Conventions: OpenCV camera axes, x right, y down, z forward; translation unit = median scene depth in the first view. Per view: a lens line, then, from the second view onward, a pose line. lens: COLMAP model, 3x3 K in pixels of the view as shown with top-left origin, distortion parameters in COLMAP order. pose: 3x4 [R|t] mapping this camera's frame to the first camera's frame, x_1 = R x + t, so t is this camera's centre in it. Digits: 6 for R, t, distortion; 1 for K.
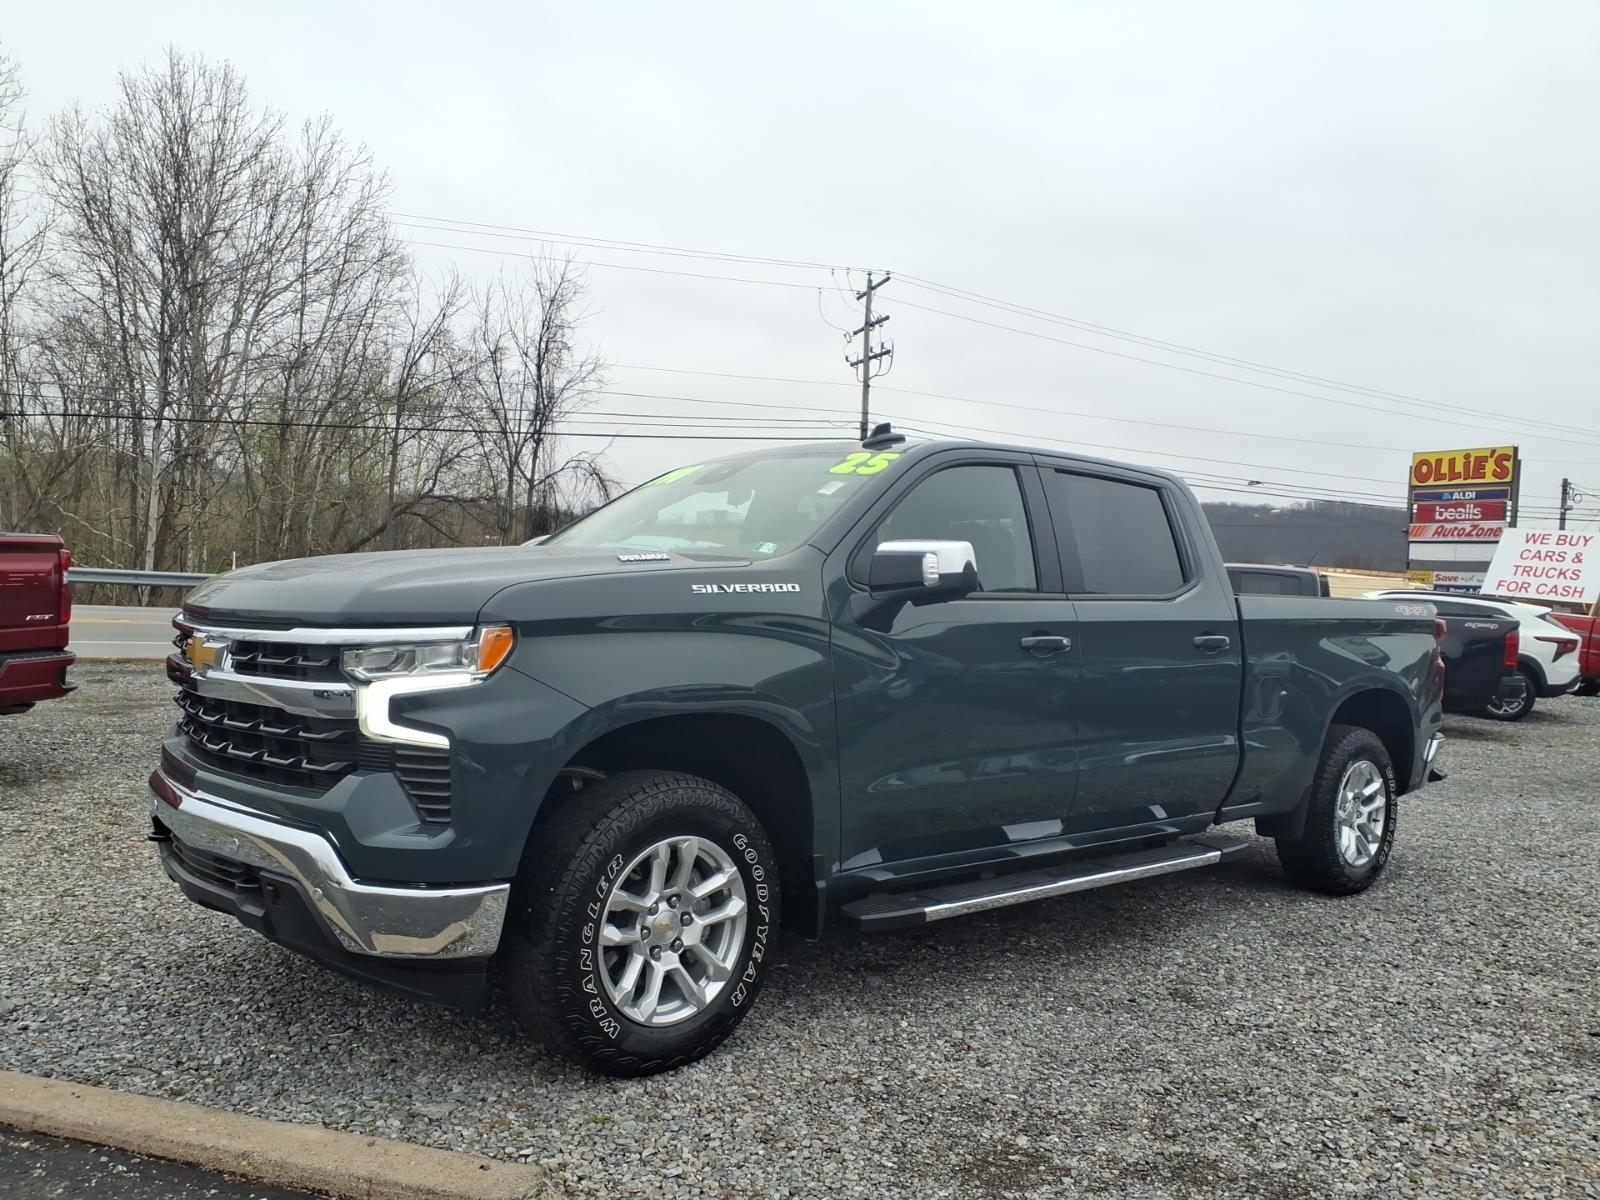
lens RADIAL K [[1275.4, 0, 784.4], [0, 1275.4, 629.9], [0, 0, 1]] dist [0.047660, -0.061783]
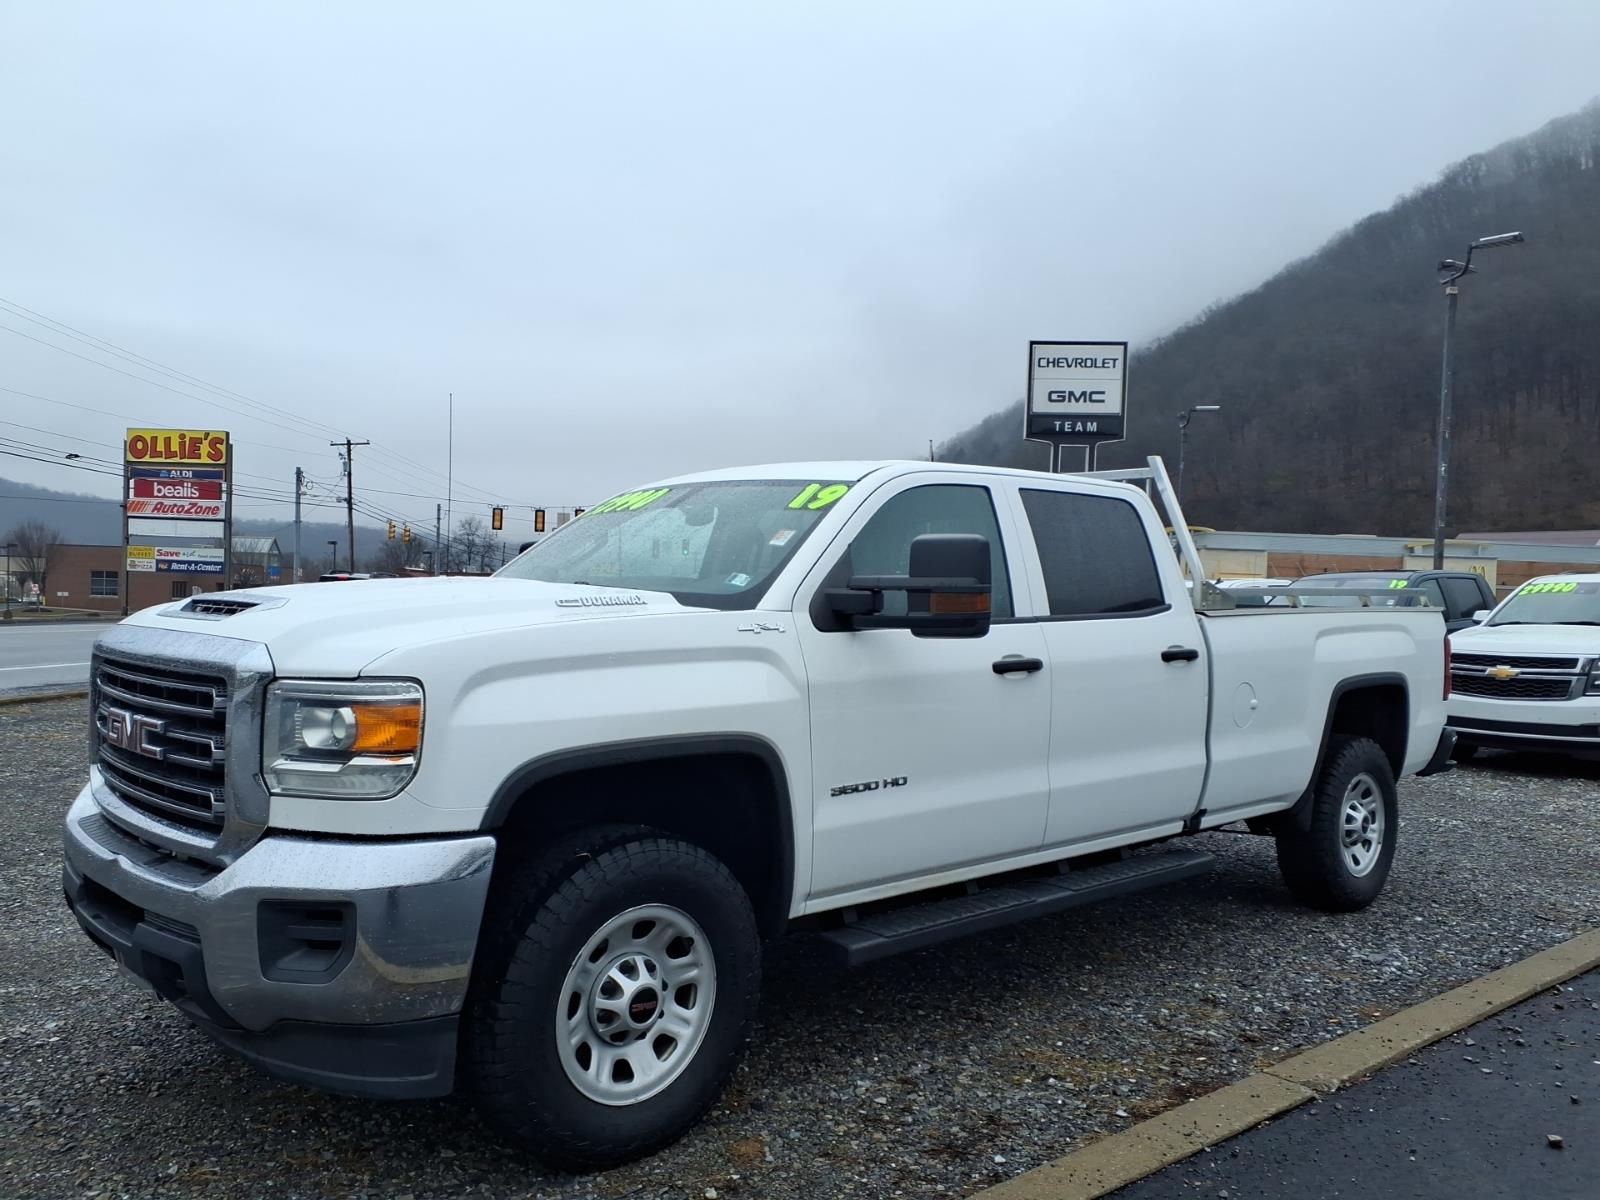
lens RADIAL K [[1275.4, 0, 772.5], [0, 1275.4, 632.1], [0, 0, 1]] dist [0.047660, -0.061783]
pose [[0.540968, -0.046674, 0.839747, -0.095551], [0.024703, 0.998910, 0.039607, -0.005906], [-0.840680, -0.000682, 0.541531, 0.032275]]
